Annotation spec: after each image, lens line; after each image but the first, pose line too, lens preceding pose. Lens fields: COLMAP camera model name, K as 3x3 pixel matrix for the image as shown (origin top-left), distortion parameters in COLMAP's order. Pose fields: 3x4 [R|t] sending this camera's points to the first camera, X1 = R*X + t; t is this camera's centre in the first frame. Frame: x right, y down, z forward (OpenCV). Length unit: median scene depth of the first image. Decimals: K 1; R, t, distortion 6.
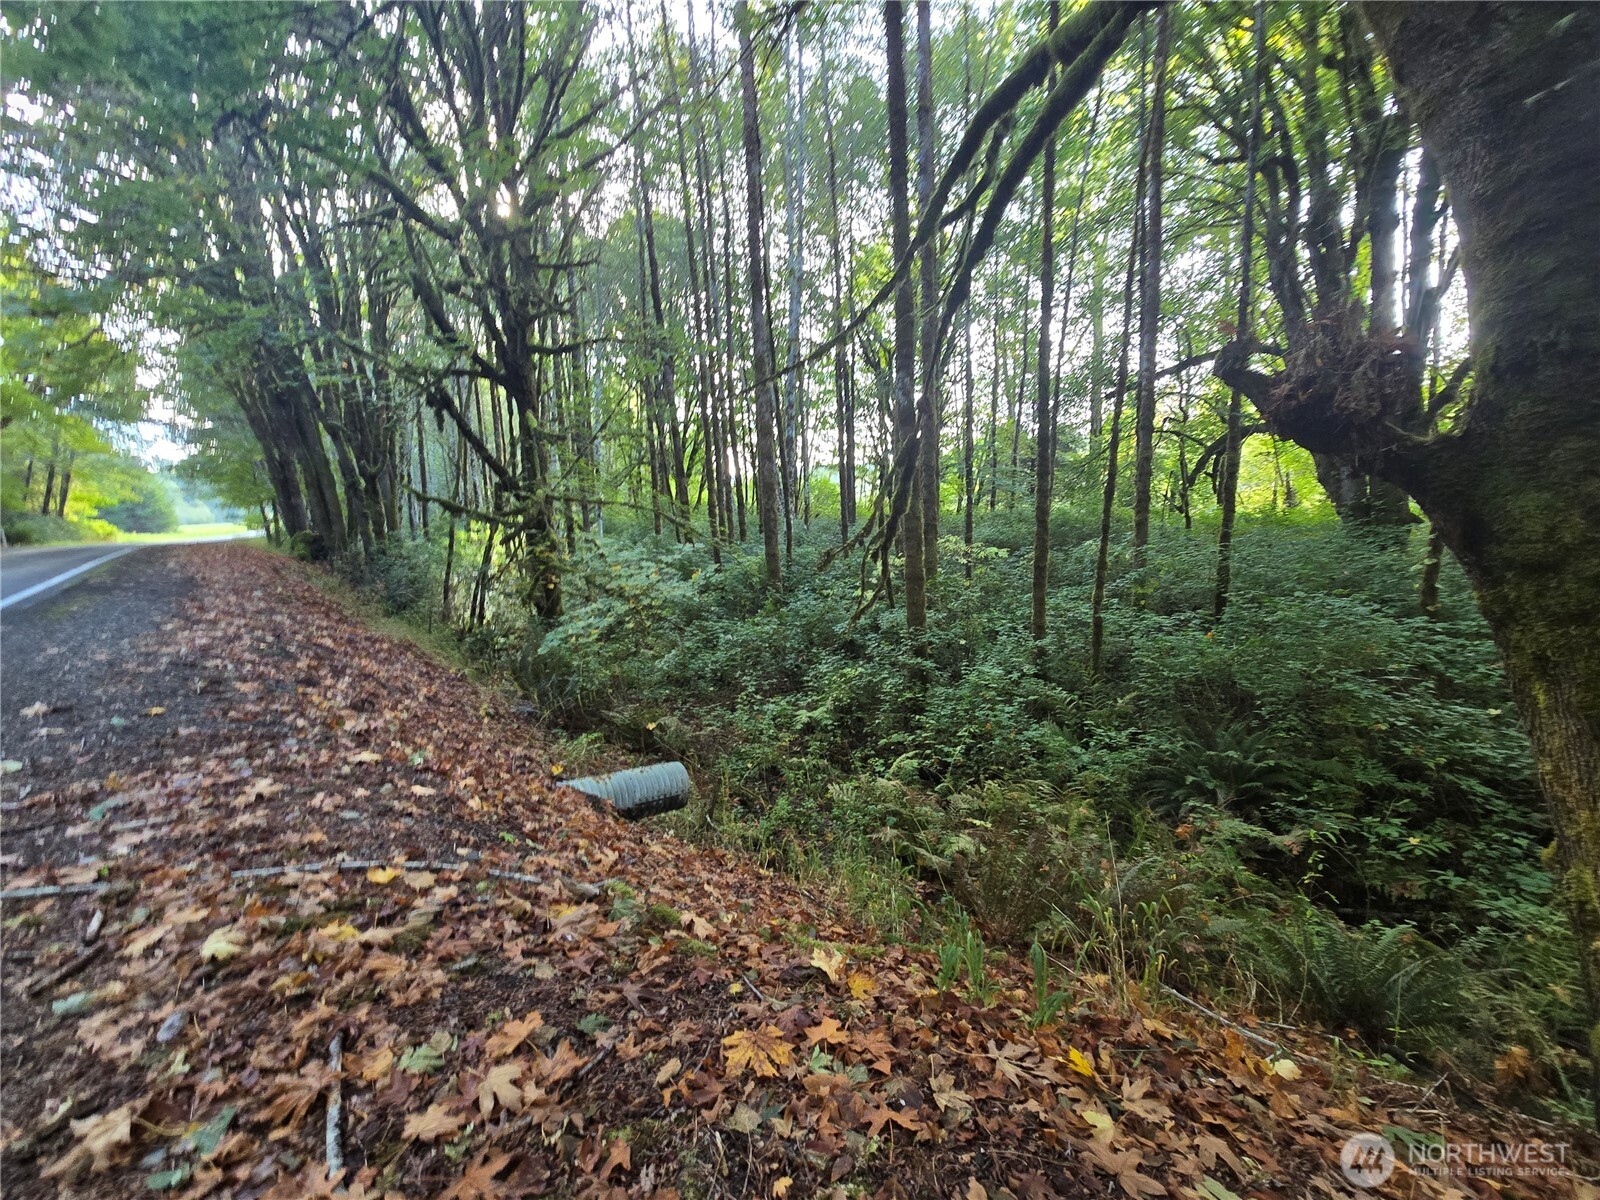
lens RADIAL K [[644.8, 0, 799.0], [0, 644.8, 599.2], [0, 0, 1]] dist [-0.003436, 0.000970]
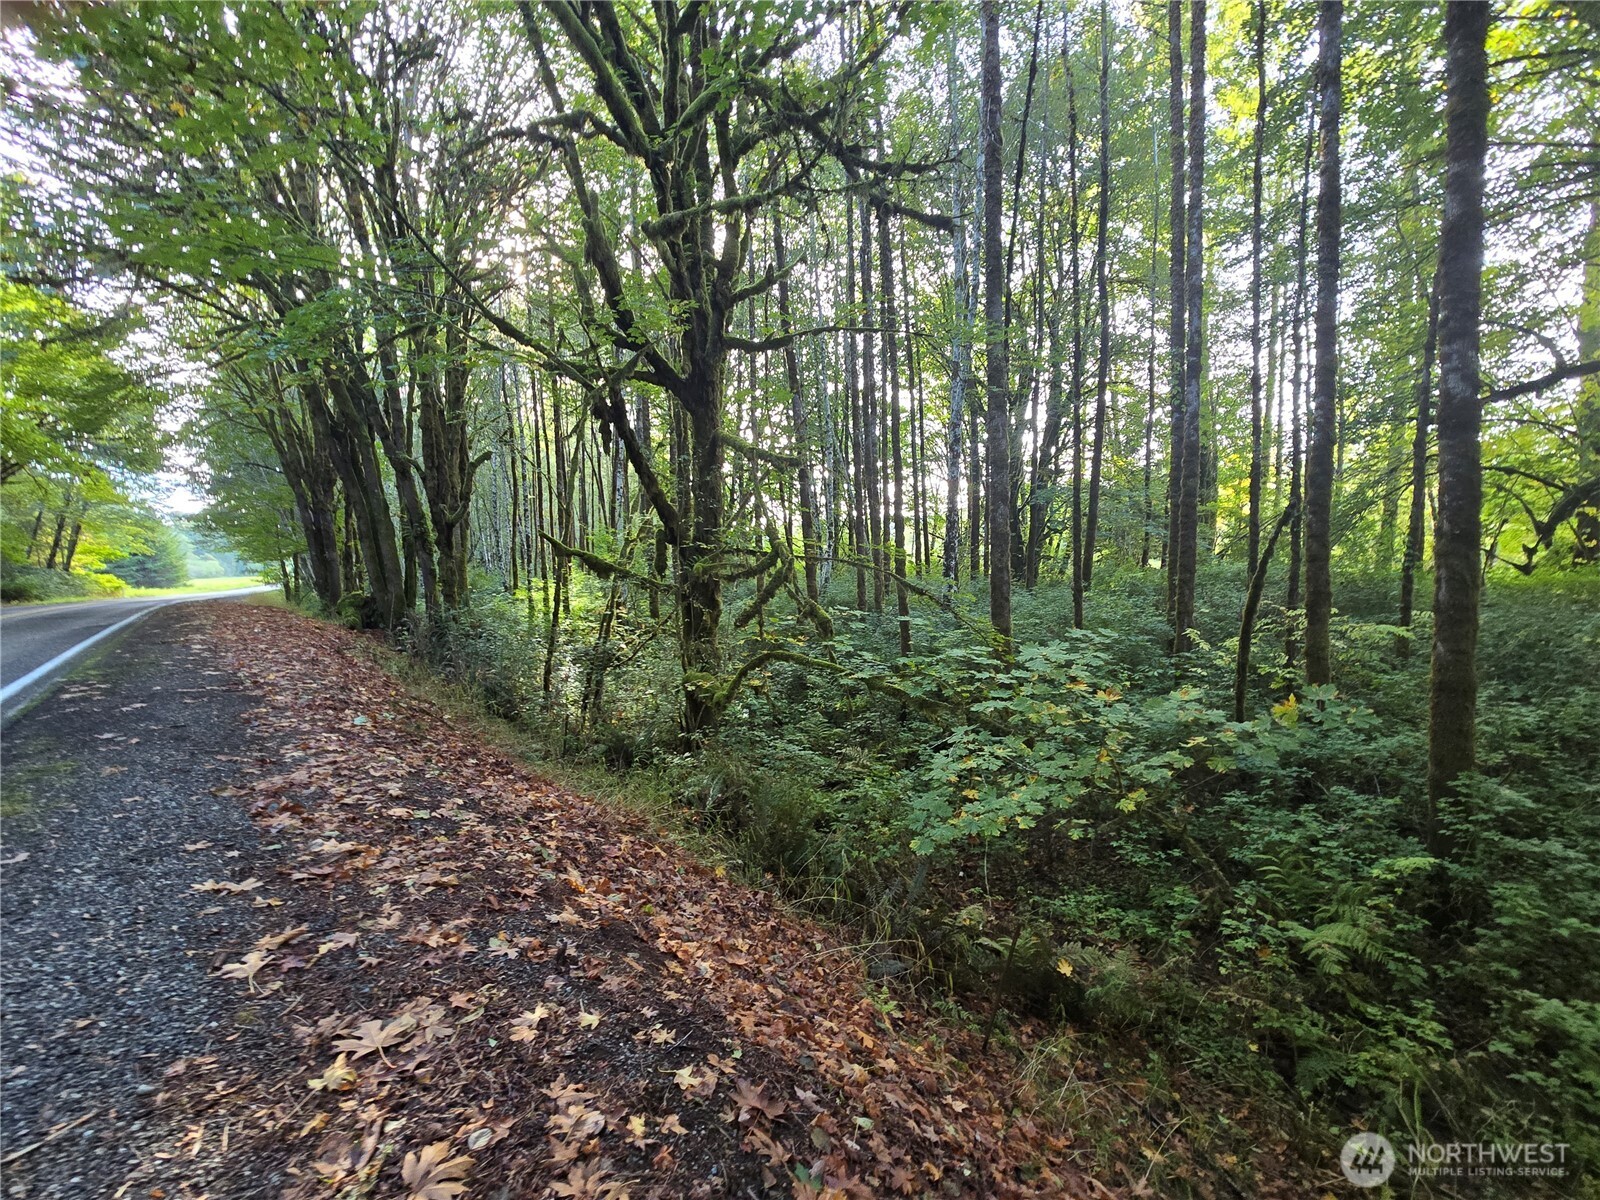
lens RADIAL K [[644.8, 0, 807.4], [0, 644.8, 606.8], [0, 0, 1]] dist [-0.003436, 0.000970]
pose [[0.999995, 0.002564, 0.001952, -0.076433], [-0.002417, 0.997397, -0.072067, -0.011834], [-0.002132, 0.072062, 0.997398, 0.073526]]
